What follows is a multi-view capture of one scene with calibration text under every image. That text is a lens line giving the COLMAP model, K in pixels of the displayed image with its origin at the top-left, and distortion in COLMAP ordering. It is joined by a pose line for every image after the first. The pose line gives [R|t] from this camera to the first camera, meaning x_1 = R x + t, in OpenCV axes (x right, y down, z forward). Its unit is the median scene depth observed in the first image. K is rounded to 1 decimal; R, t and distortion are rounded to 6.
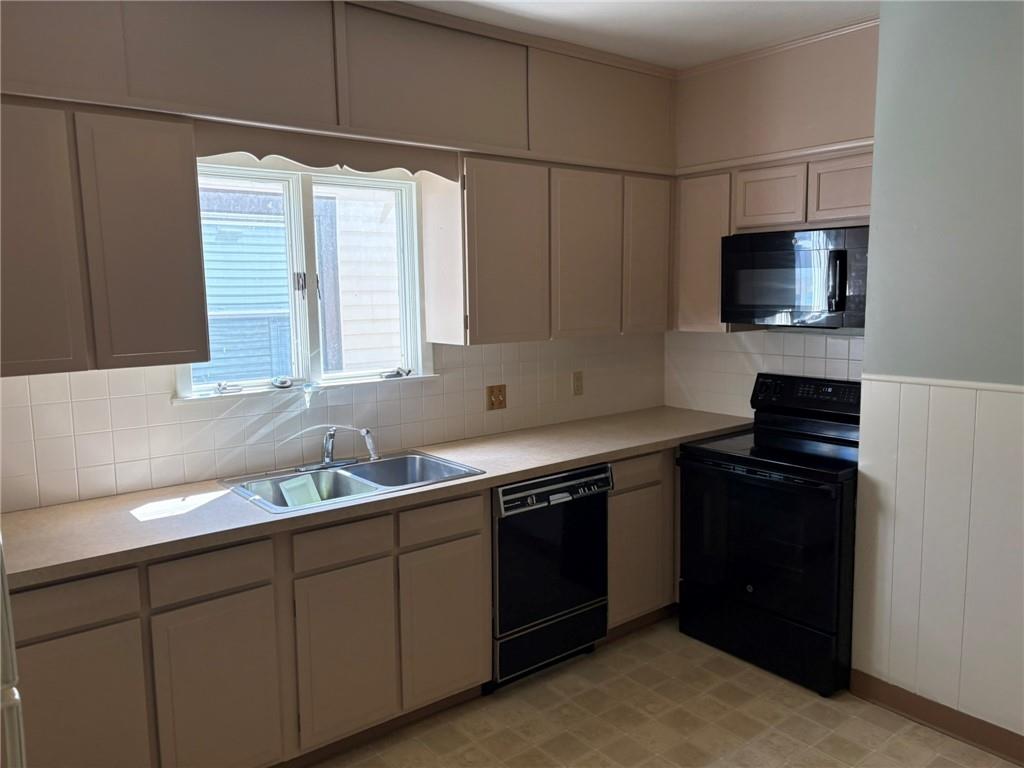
lens RADIAL K [[777.0, 0, 517.8], [0, 777.0, 379.2], [0, 0, 1]] dist [0.050541, -0.048000]
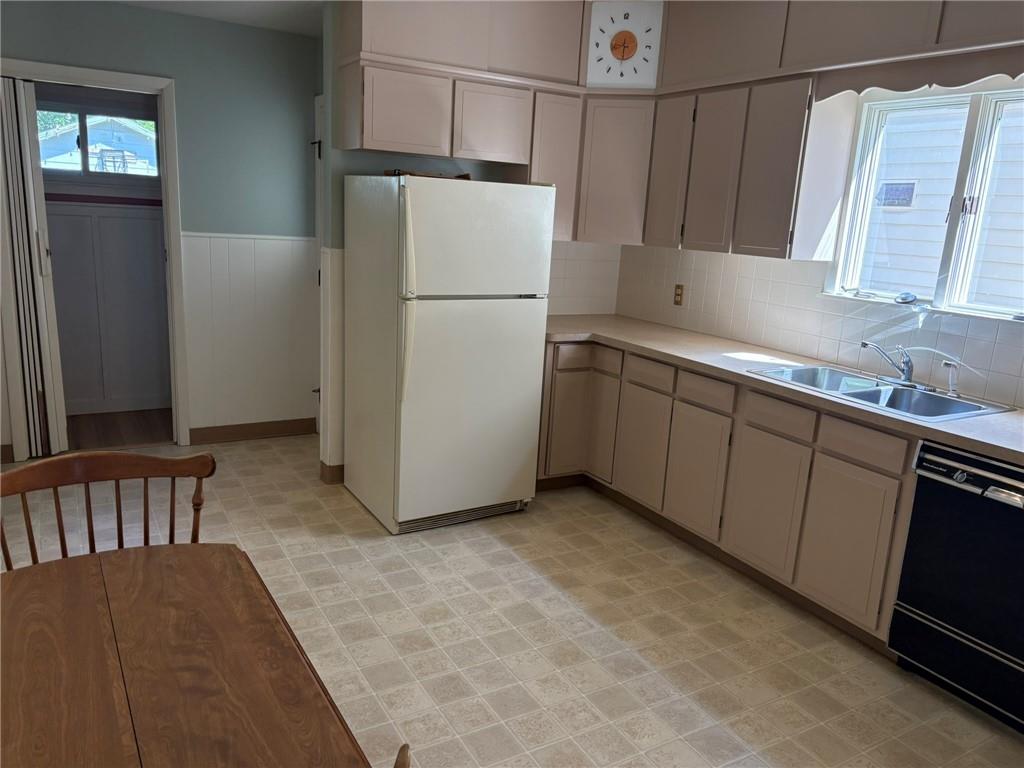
lens RADIAL K [[777.0, 0, 516.6], [0, 777.0, 386.3], [0, 0, 1]] dist [0.050541, -0.048000]
pose [[-0.150524, 0.226120, -0.962399, 0.835418], [-0.170677, 0.952929, 0.250589, -0.058970], [0.973762, 0.201979, -0.104845, 0.598822]]
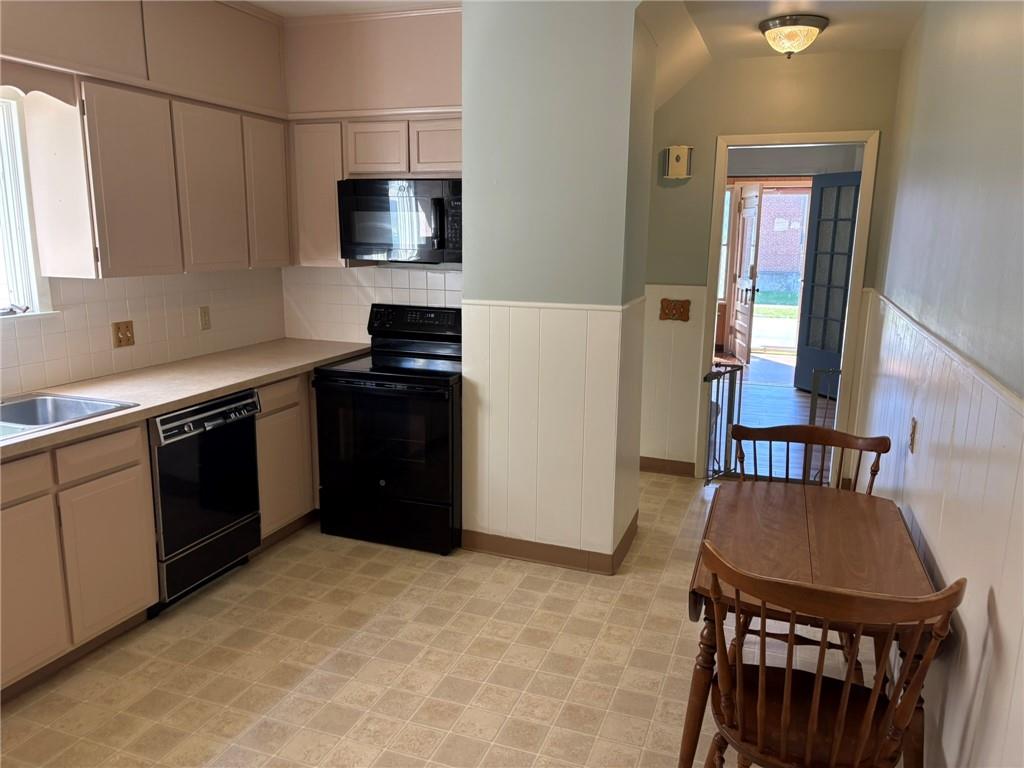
lens RADIAL K [[777.0, 0, 506.5], [0, 777.0, 386.0], [0, 0, 1]] dist [0.050541, -0.048000]
pose [[0.858604, -0.079387, 0.506455, -0.139944], [0.038726, 0.995158, 0.090339, 0.021129], [-0.511175, -0.057952, 0.857521, -0.115823]]
